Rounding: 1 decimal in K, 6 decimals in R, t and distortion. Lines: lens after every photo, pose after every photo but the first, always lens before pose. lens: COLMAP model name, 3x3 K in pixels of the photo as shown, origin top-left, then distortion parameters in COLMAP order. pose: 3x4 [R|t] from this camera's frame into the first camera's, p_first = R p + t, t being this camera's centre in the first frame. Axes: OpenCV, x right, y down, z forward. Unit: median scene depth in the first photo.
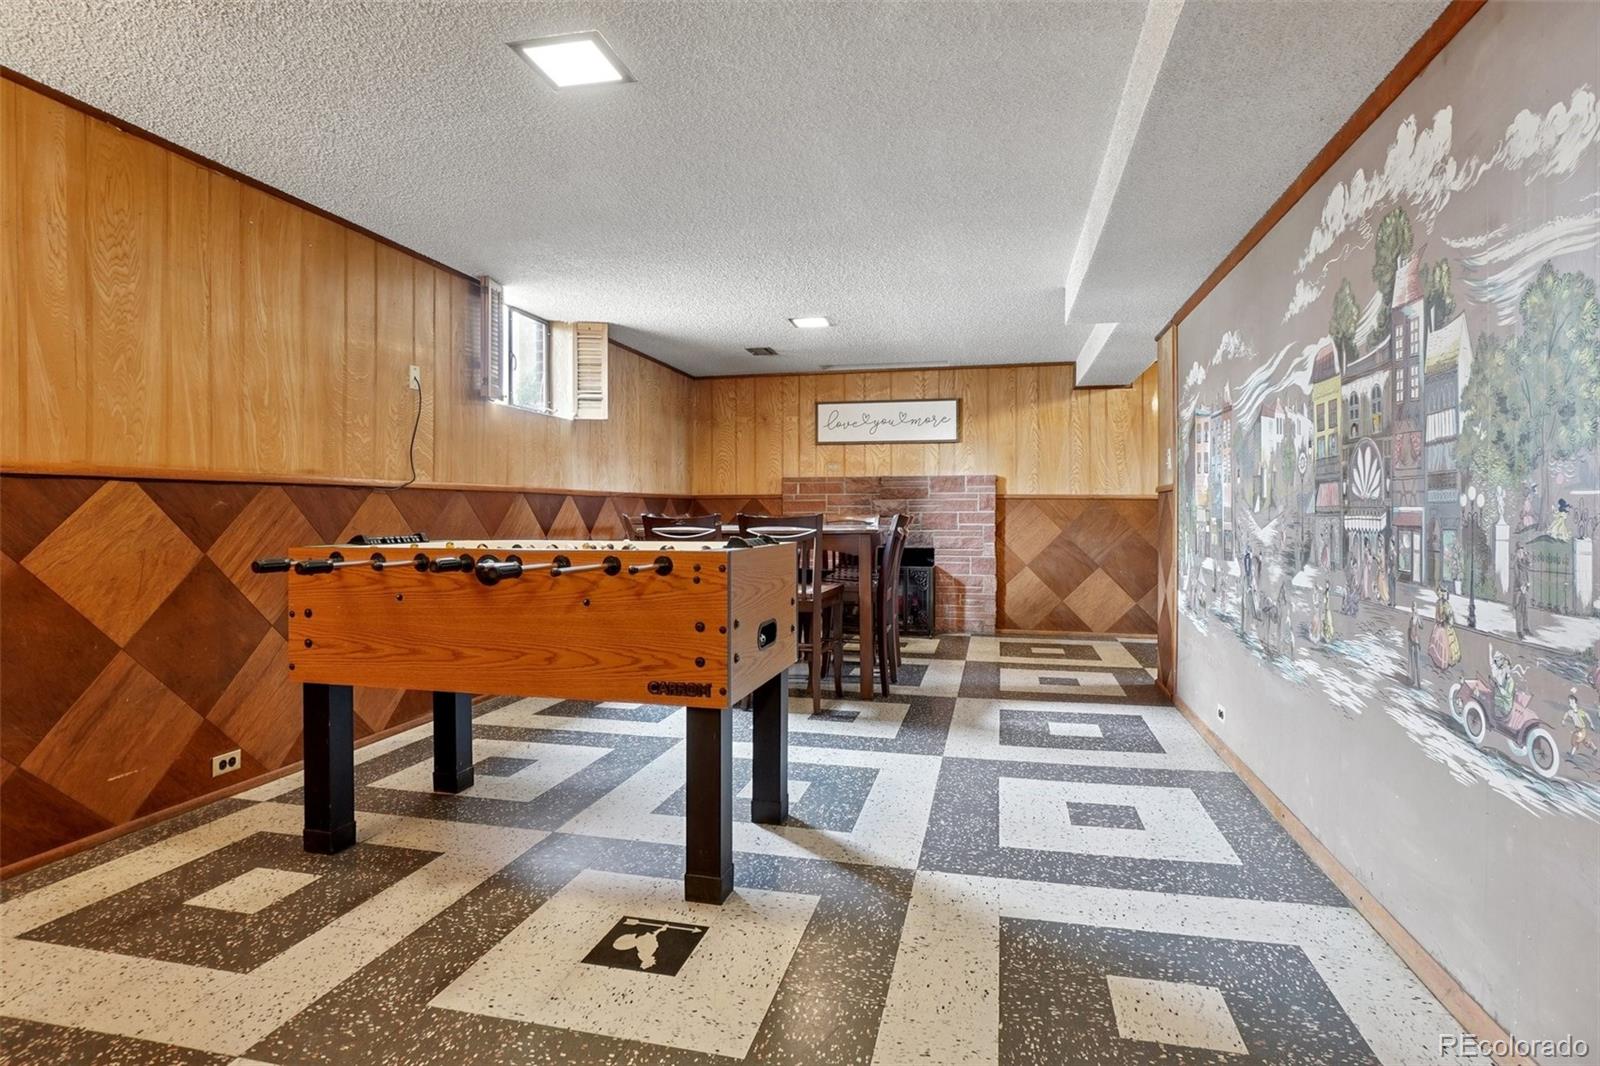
lens RADIAL K [[843.4, 0, 798.1], [0, 843.4, 521.8], [0, 0, 1]] dist [-0.042750, 0.021921]
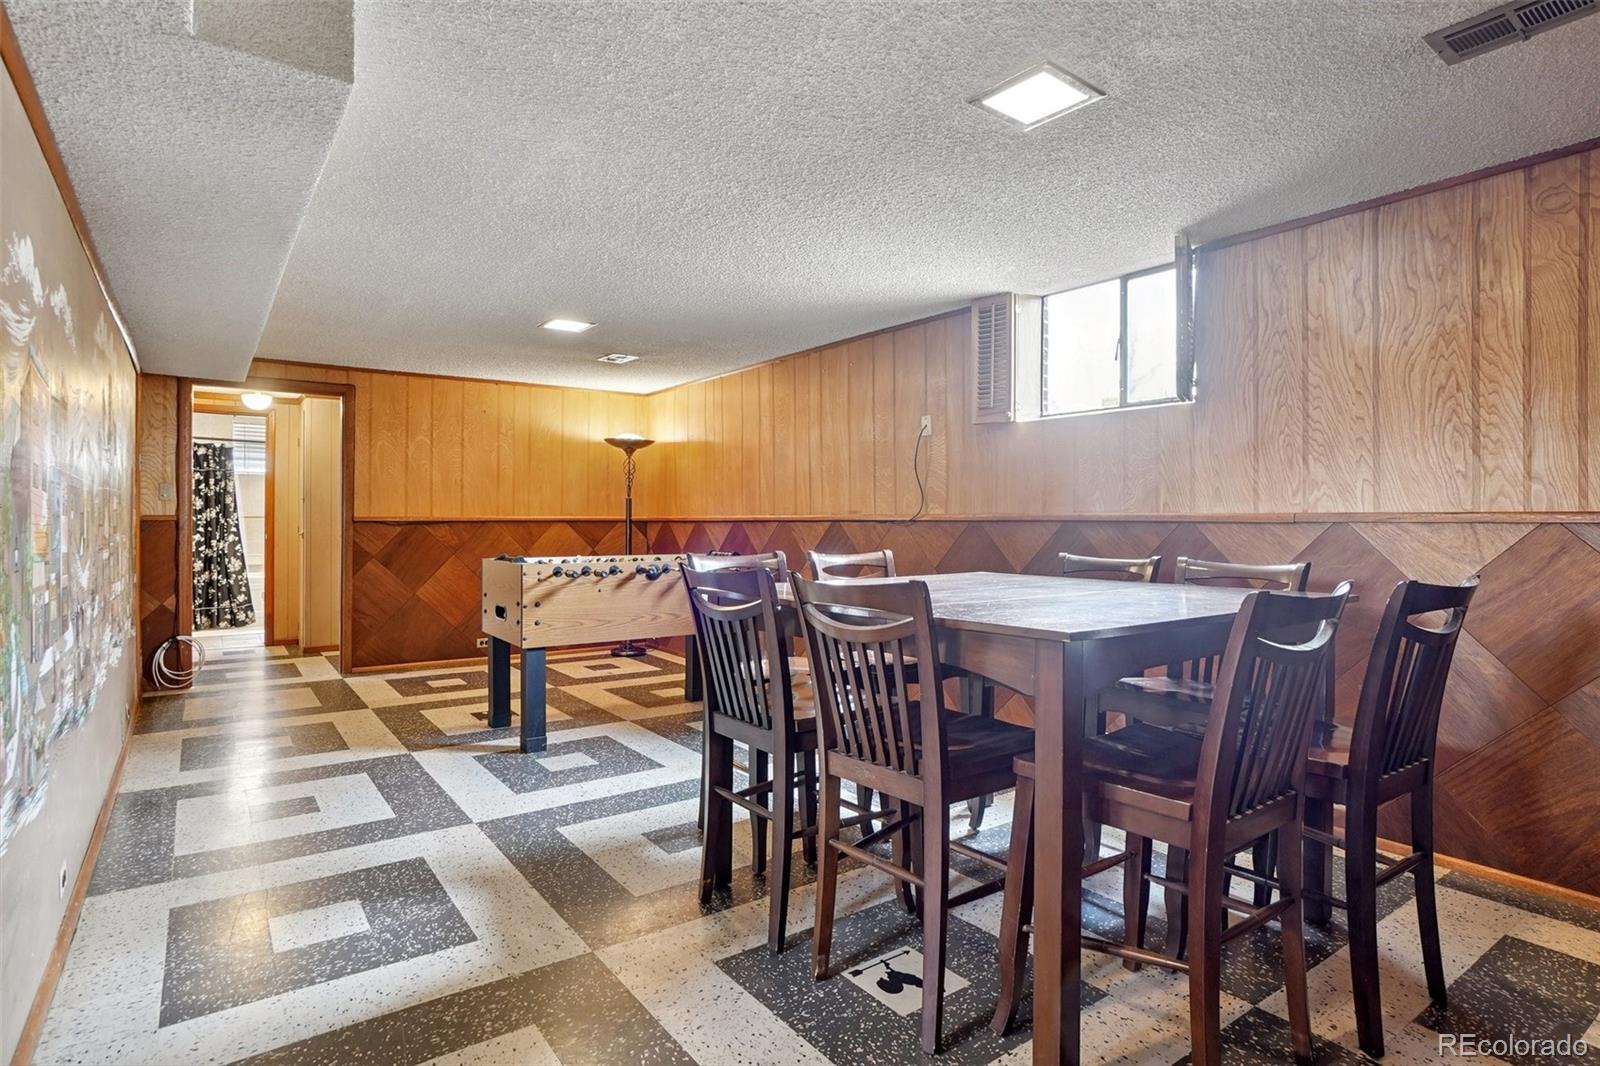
lens RADIAL K [[843.4, 0, 798.1], [0, 843.4, 521.8], [0, 0, 1]] dist [-0.042750, 0.021921]
pose [[-0.652604, 0.000606, -0.757699, 0.709309], [-0.008081, 0.999937, 0.007760, -0.058314], [0.757656, 0.011187, -0.652558, 2.099520]]
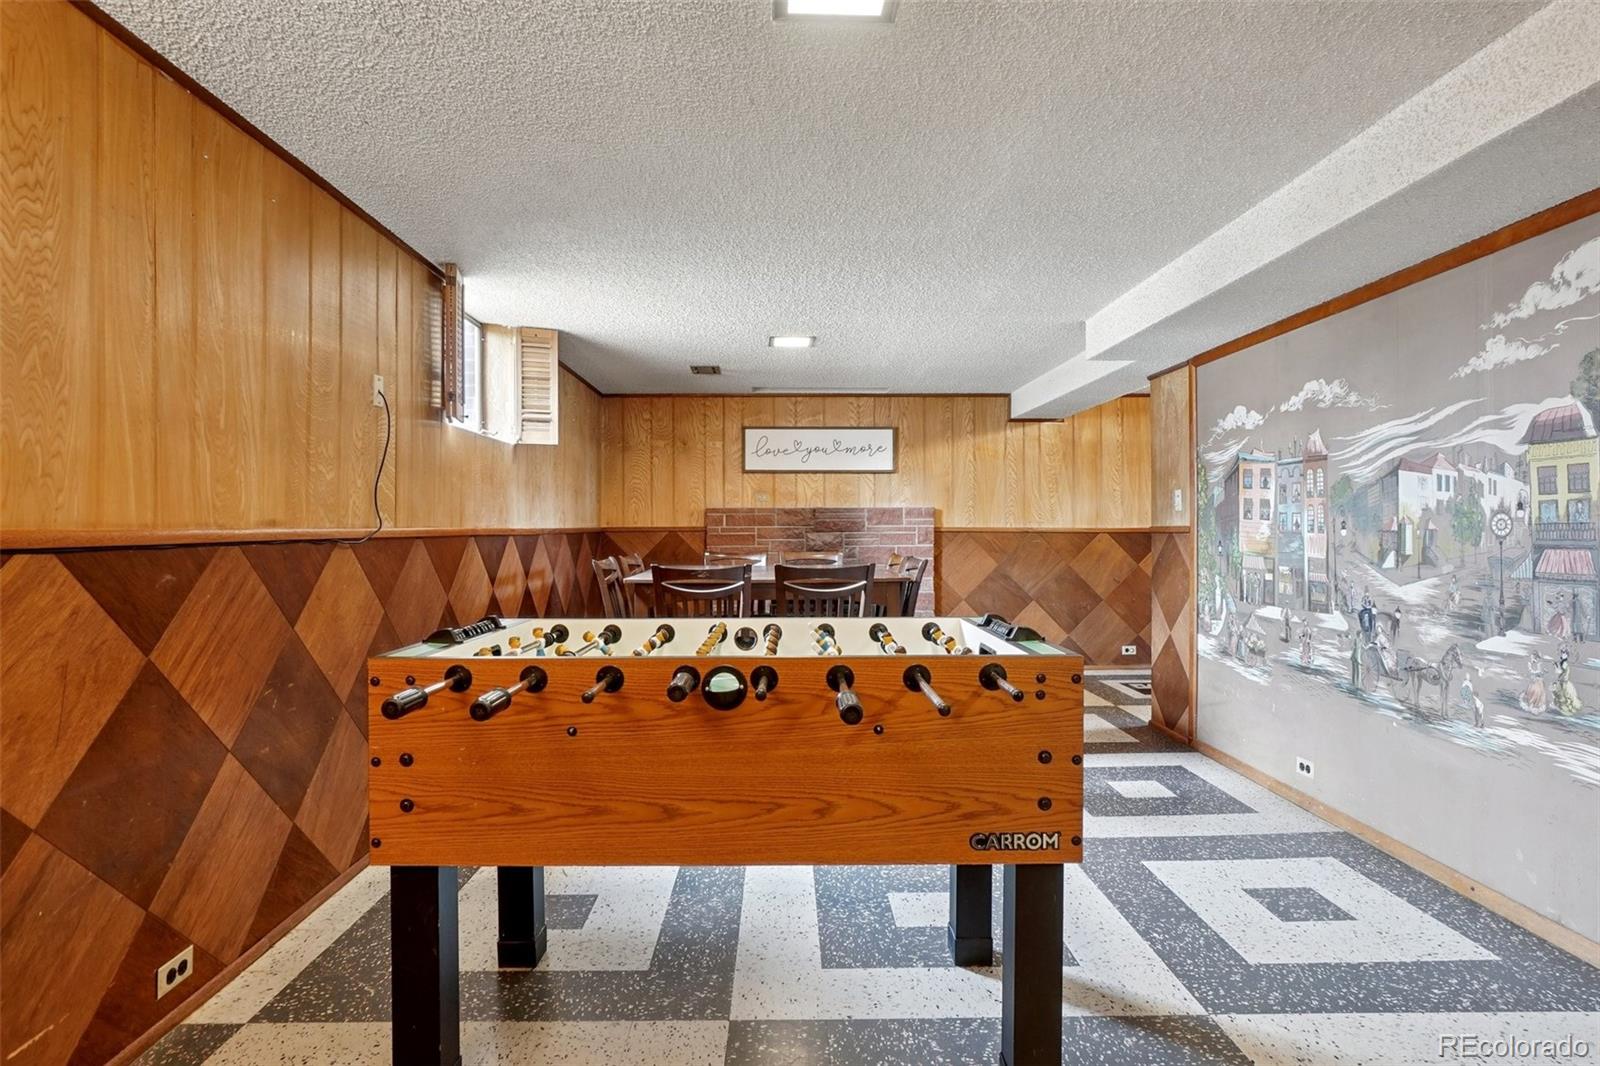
lens RADIAL K [[841.4, 0, 800.0], [0, 841.4, 533.0], [0, 0, 1]] dist [-0.039883, 0.022154]
pose [[0.968491, -0.002881, 0.249032, -0.357437], [0.004264, 0.999978, -0.005013, -0.050179], [-0.249012, 0.005917, 0.968482, 0.229535]]
